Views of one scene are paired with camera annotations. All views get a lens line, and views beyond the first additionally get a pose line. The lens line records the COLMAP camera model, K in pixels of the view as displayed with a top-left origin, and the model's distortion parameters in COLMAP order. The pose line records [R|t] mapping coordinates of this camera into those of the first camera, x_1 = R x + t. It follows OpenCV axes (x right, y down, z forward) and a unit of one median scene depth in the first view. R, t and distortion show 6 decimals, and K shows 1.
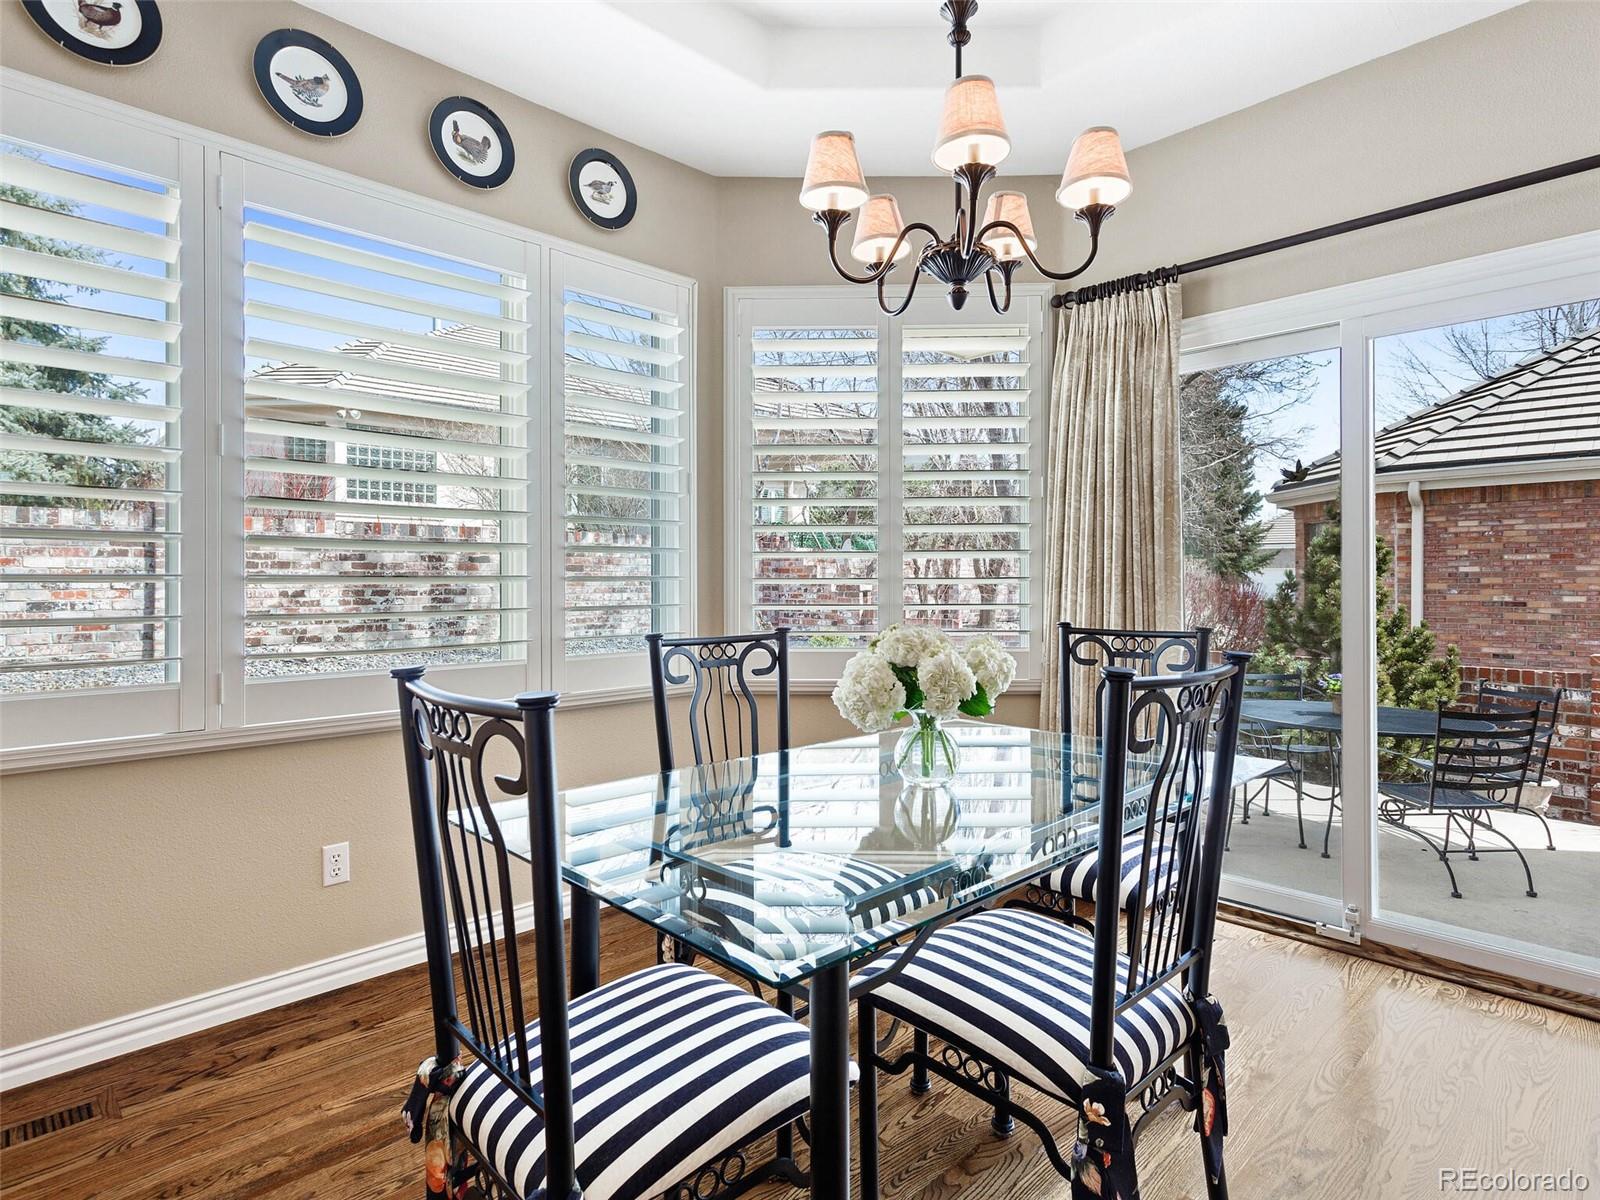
lens RADIAL K [[860.5, 0, 804.6], [0, 860.5, 583.1], [0, 0, 1]] dist [0.003316, 0.002460]
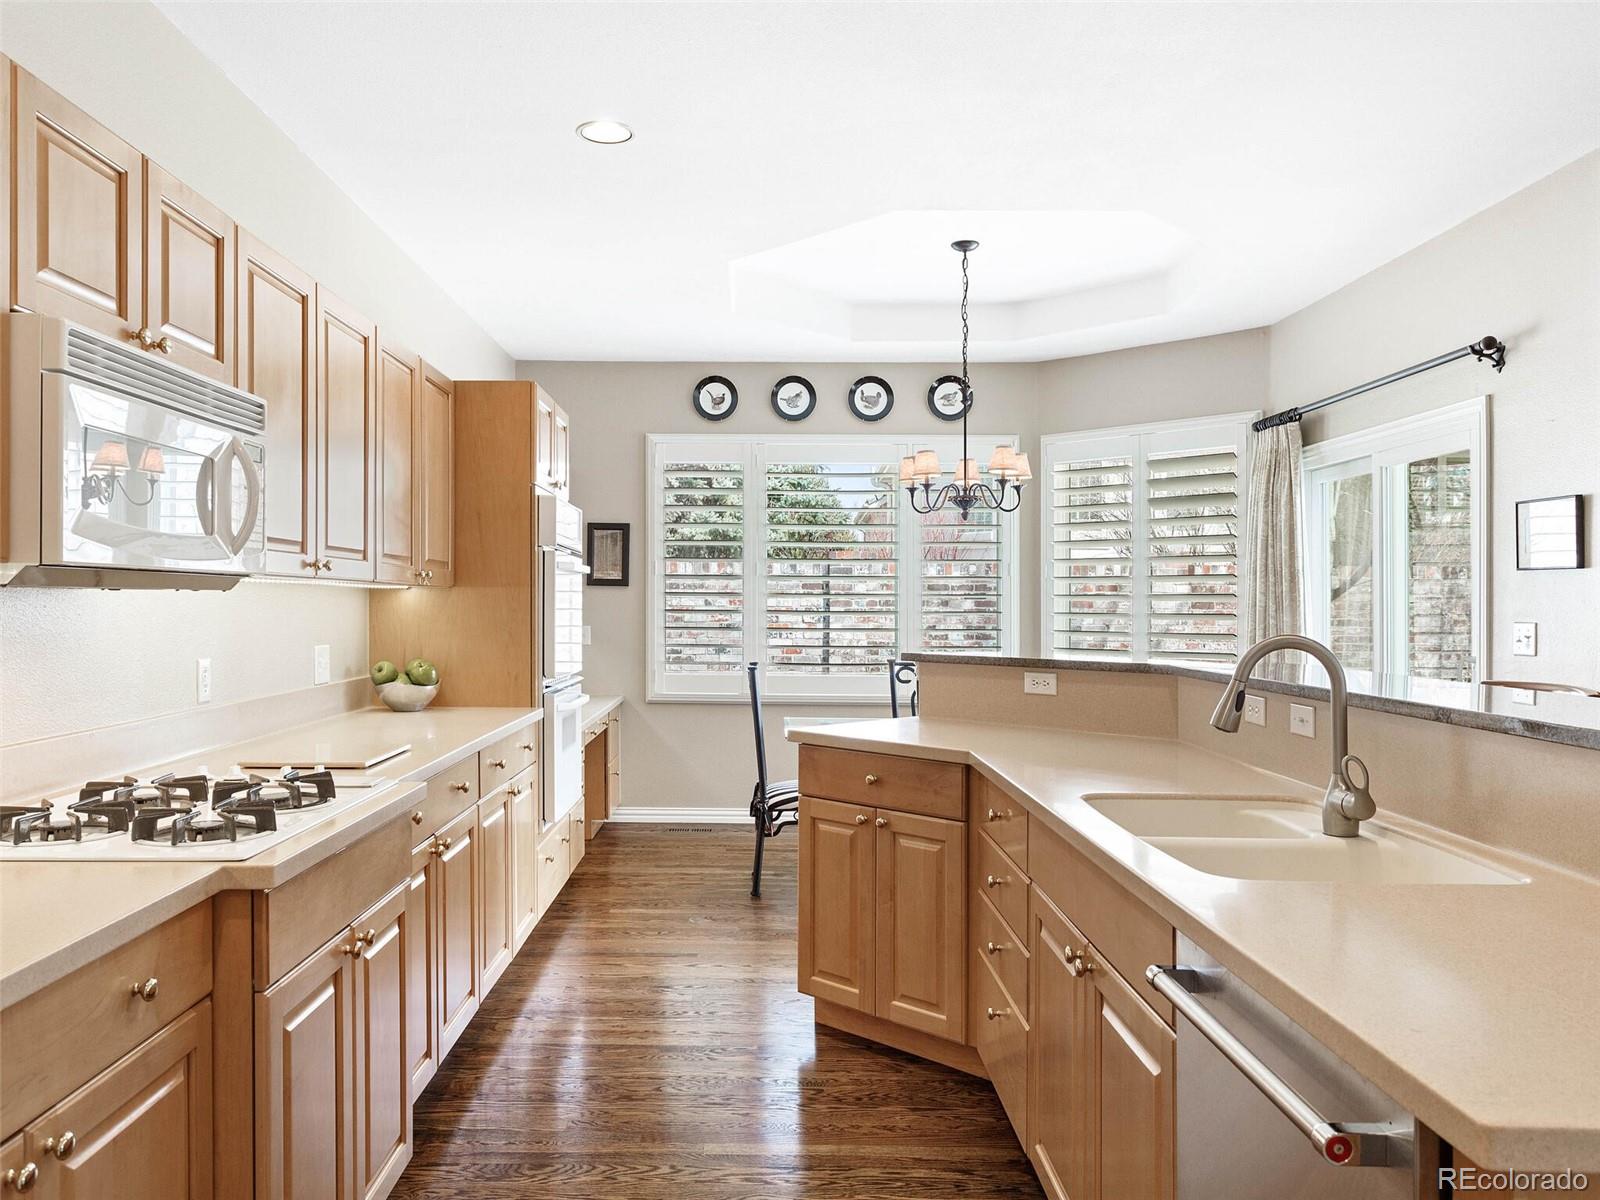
lens RADIAL K [[1190.4, 0, 729.0], [0, 1190.4, 596.8], [0, 0, 1]] dist [-0.013042, 0.016100]
pose [[0.699342, 0.001003, -0.714787, 1.142497], [-0.009130, 0.999930, -0.007529, -0.049611], [0.714729, 0.011791, 0.699302, -0.940791]]
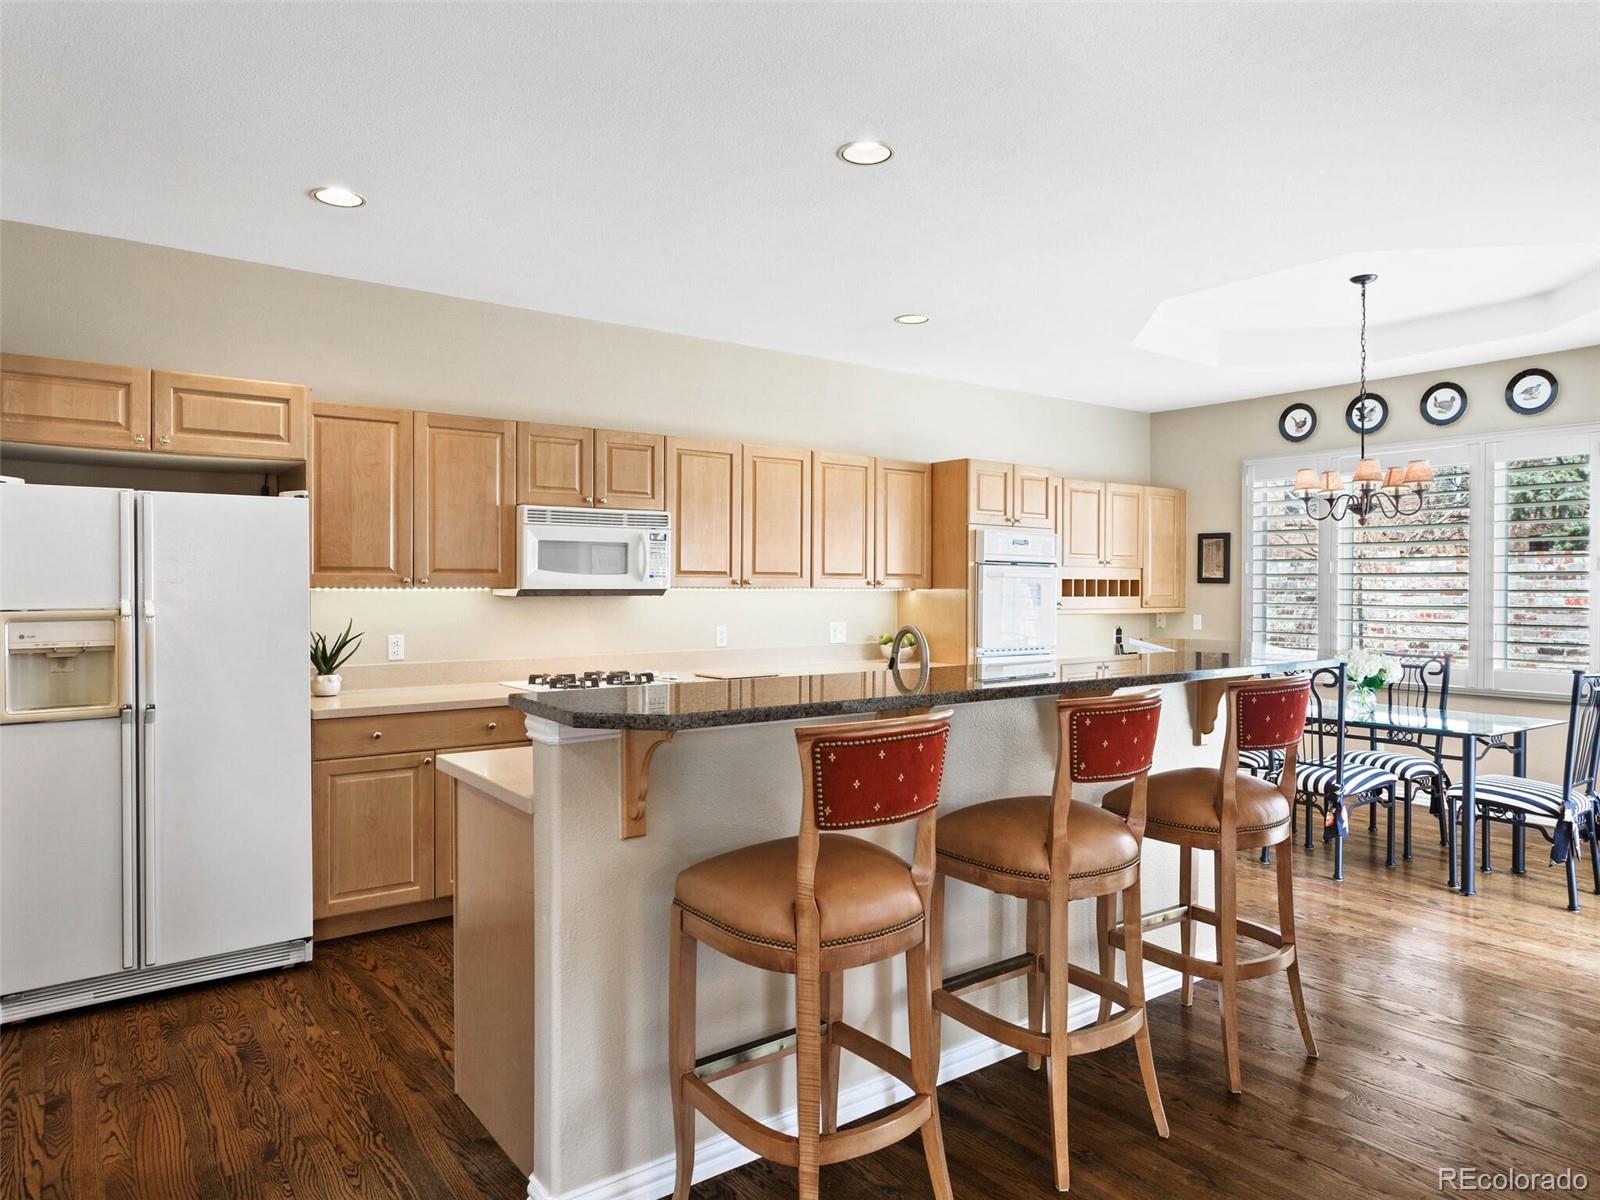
lens RADIAL K [[1025.0, 0, 802.0], [0, 1025.0, 590.3], [0, 0, 1]] dist [-0.004291, 0.006147]
pose [[-0.127693, 0.002928, -0.991809, 1.945030], [-0.006763, 0.999970, 0.003823, -0.072980], [0.991791, 0.007196, -0.127669, -0.146166]]
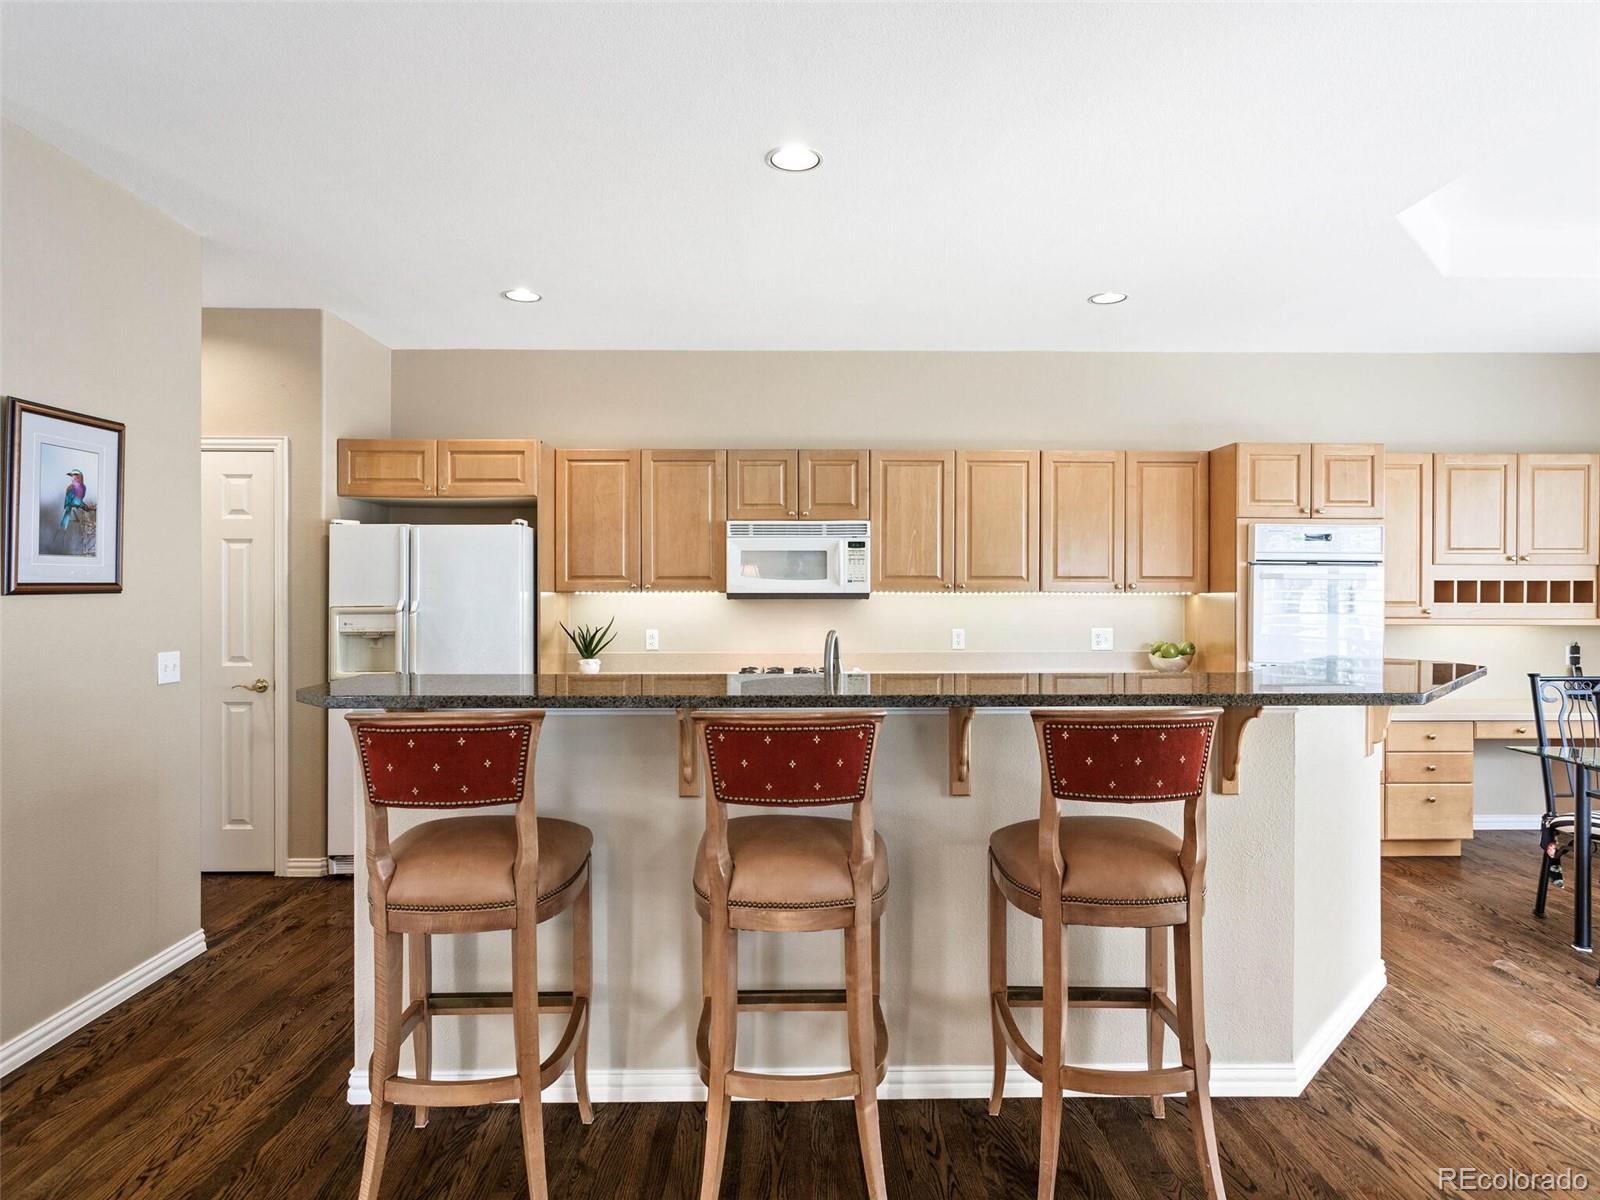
lens RADIAL K [[937.0, 0, 794.0], [0, 937.0, 590.7], [0, 0, 1]] dist [-0.005254, 0.003869]
pose [[-0.686392, -0.000512, -0.727231, 1.581669], [-0.004422, 0.999984, 0.003469, -0.076097], [0.727218, 0.005597, -0.686384, 0.465528]]
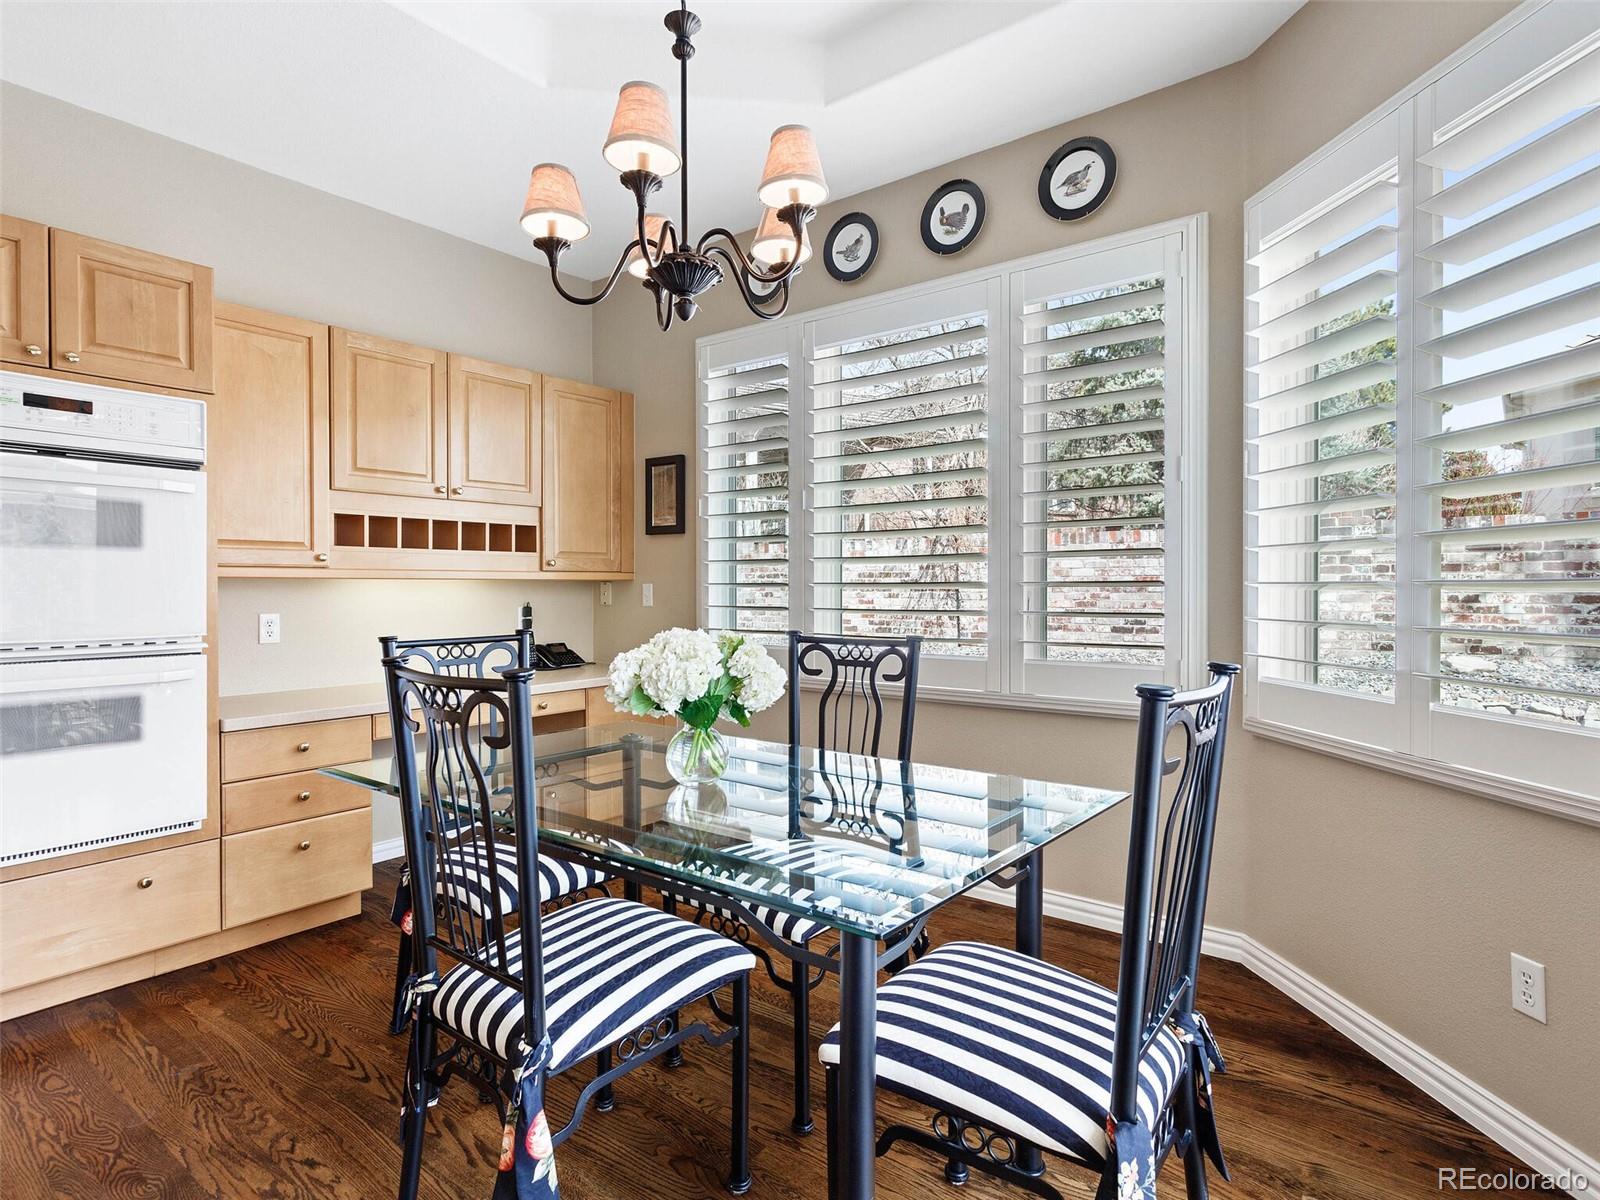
lens RADIAL K [[860.5, 0, 806.8], [0, 860.5, 595.1], [0, 0, 1]] dist [0.003316, 0.002460]
pose [[0.146435, 0.009097, -0.989178, 0.691332], [0.000518, 0.999957, 0.009273, -0.001614], [0.989220, -0.001870, 0.146424, 0.568668]]
